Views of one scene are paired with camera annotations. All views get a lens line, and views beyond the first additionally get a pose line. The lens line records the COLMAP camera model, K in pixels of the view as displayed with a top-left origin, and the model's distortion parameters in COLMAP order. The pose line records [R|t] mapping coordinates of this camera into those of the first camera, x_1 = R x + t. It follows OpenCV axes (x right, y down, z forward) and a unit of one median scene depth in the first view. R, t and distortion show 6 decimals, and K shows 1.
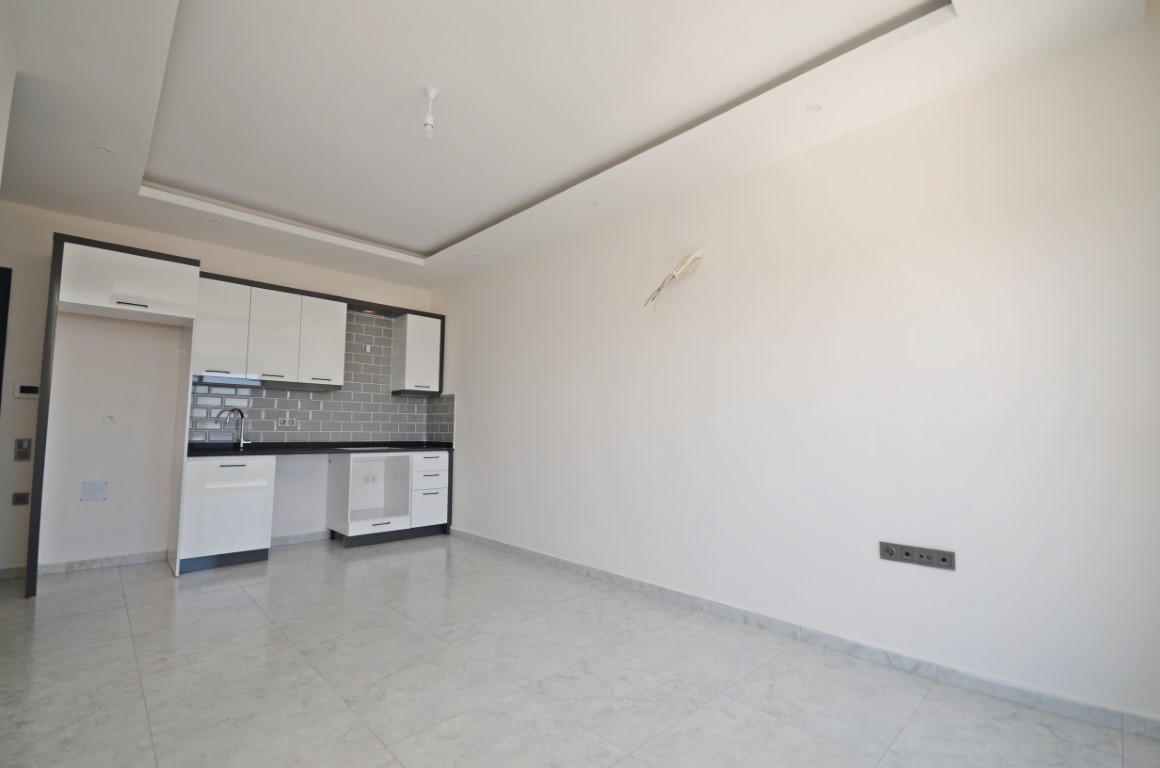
lens RADIAL K [[505.3, 0, 571.1], [0, 505.3, 394.7], [0, 0, 1]] dist [0.008159, -0.012478]
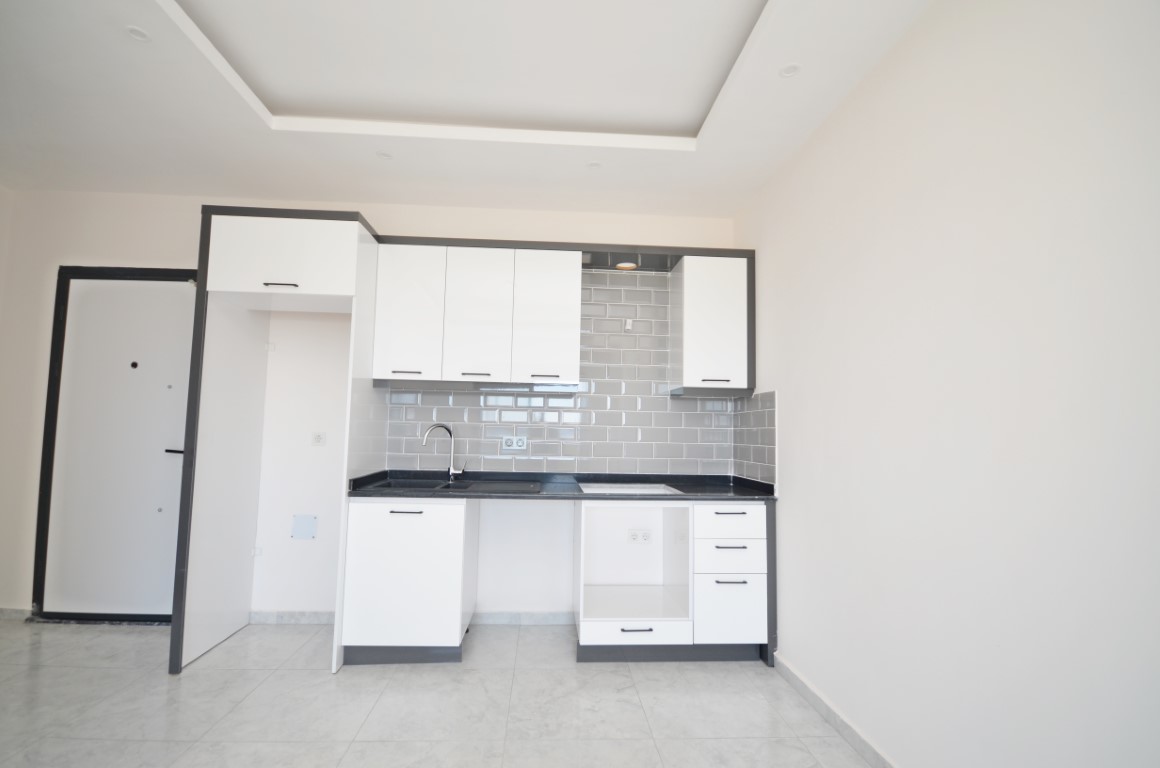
lens RADIAL K [[505.3, 0, 571.1], [0, 505.3, 394.7], [0, 0, 1]] dist [0.008159, -0.012478]
pose [[0.760000, -0.041134, -0.648621, -0.059496], [0.033806, 0.999146, -0.023752, 0.008464], [0.649044, -0.003876, 0.760741, 0.528221]]
